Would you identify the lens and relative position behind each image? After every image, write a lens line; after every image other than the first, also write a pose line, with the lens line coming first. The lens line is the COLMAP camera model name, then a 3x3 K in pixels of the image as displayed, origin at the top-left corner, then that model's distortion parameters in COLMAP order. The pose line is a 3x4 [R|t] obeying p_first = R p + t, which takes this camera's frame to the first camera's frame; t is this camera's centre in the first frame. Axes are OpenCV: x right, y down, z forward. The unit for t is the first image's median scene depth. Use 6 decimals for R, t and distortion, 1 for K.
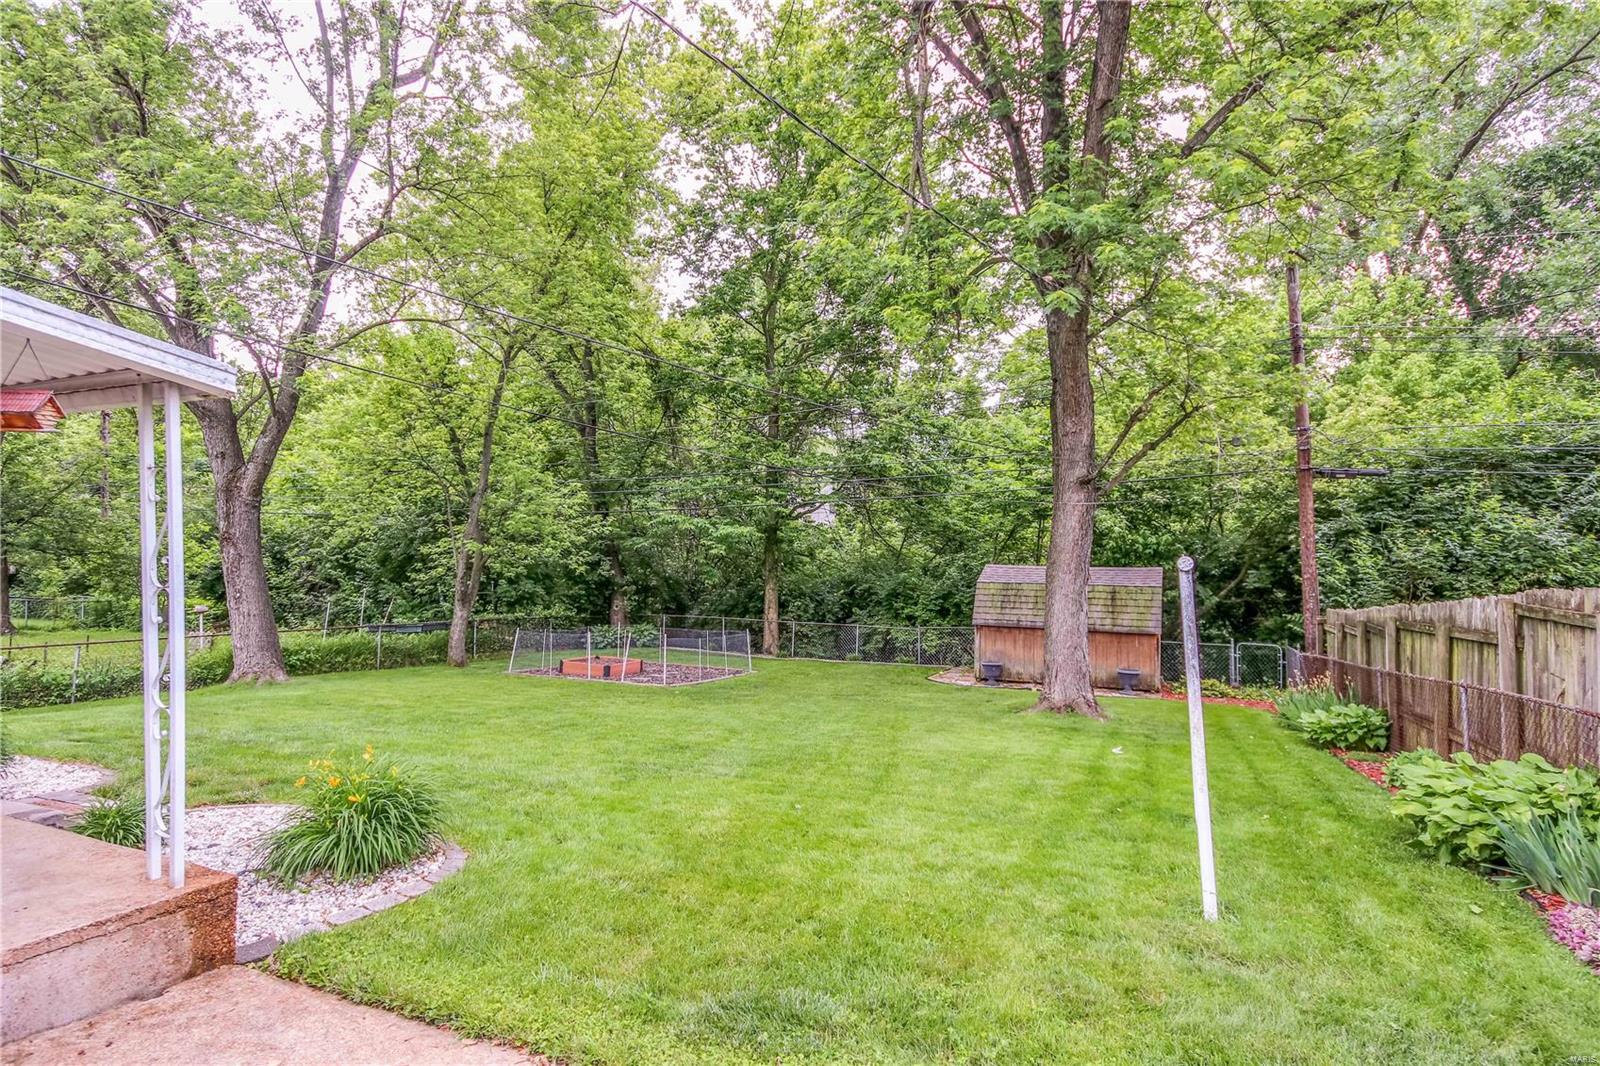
lens RADIAL K [[755.7, 0, 797.8], [0, 755.7, 536.6], [0, 0, 1]] dist [0.007102, -0.001137]
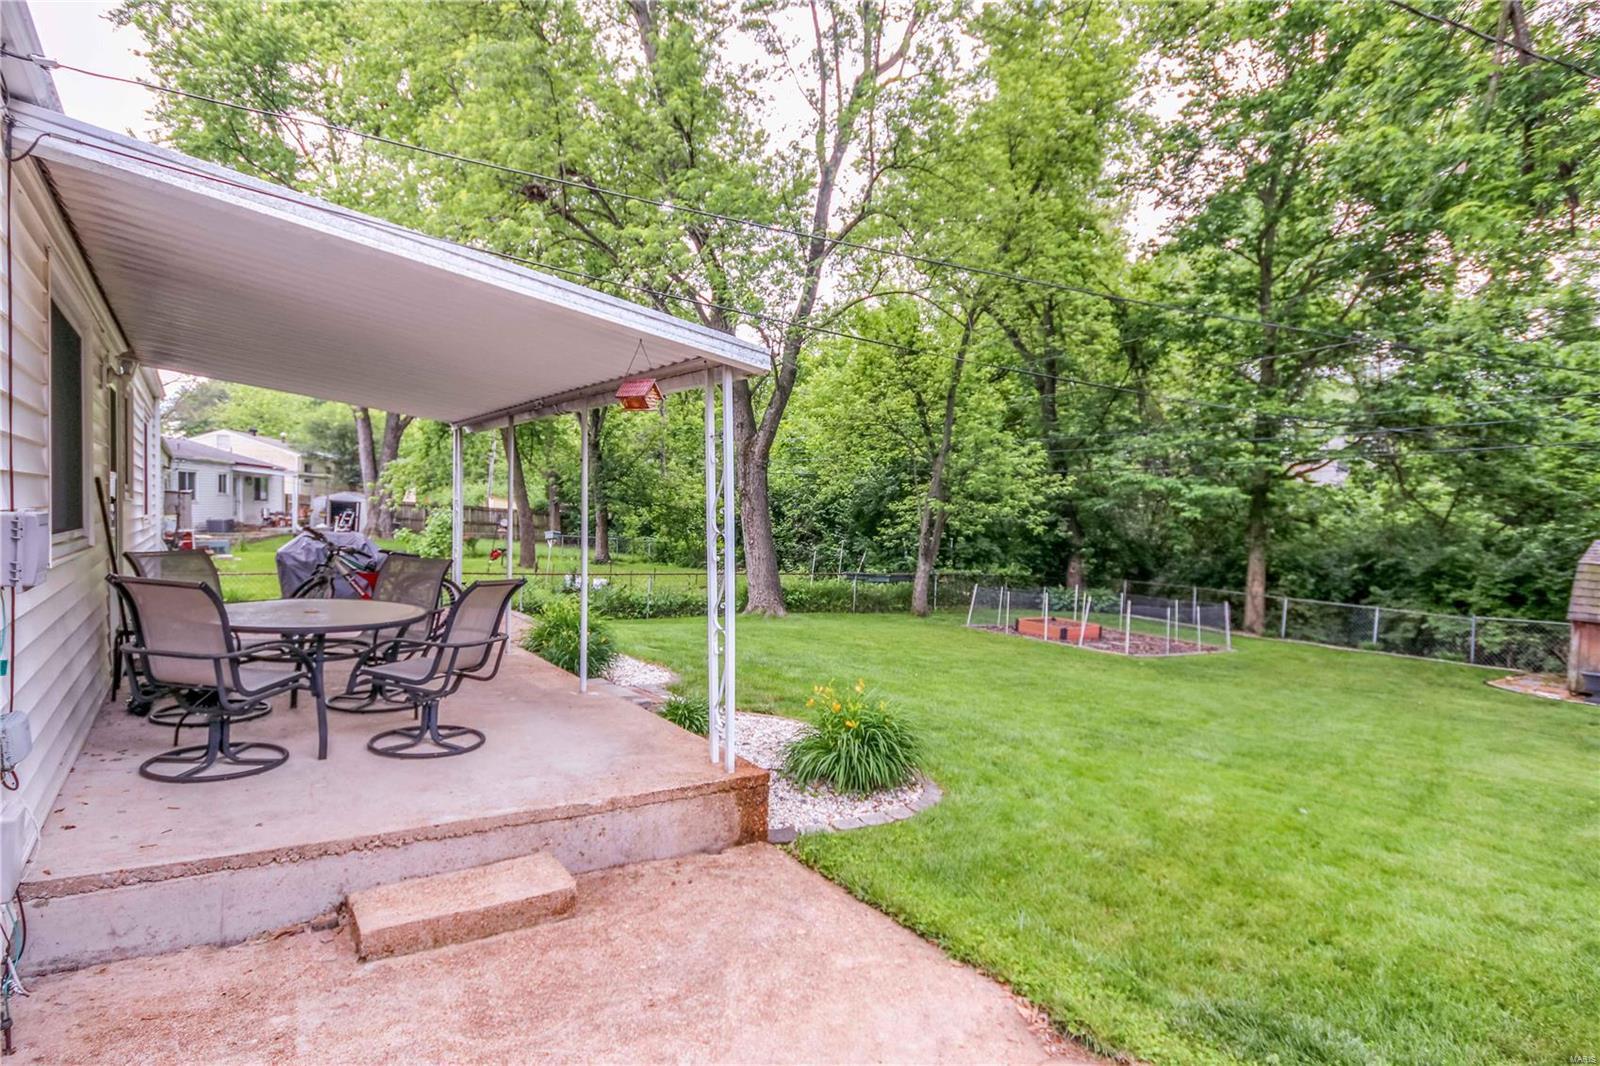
lens RADIAL K [[755.7, 0, 796.9], [0, 755.7, 531.7], [0, 0, 1]] dist [0.007102, -0.001137]
pose [[0.881328, 0.033045, -0.471348, -0.102678], [-0.011878, 0.998786, 0.047812, 0.002960], [0.472356, -0.036540, 0.880650, -0.022981]]
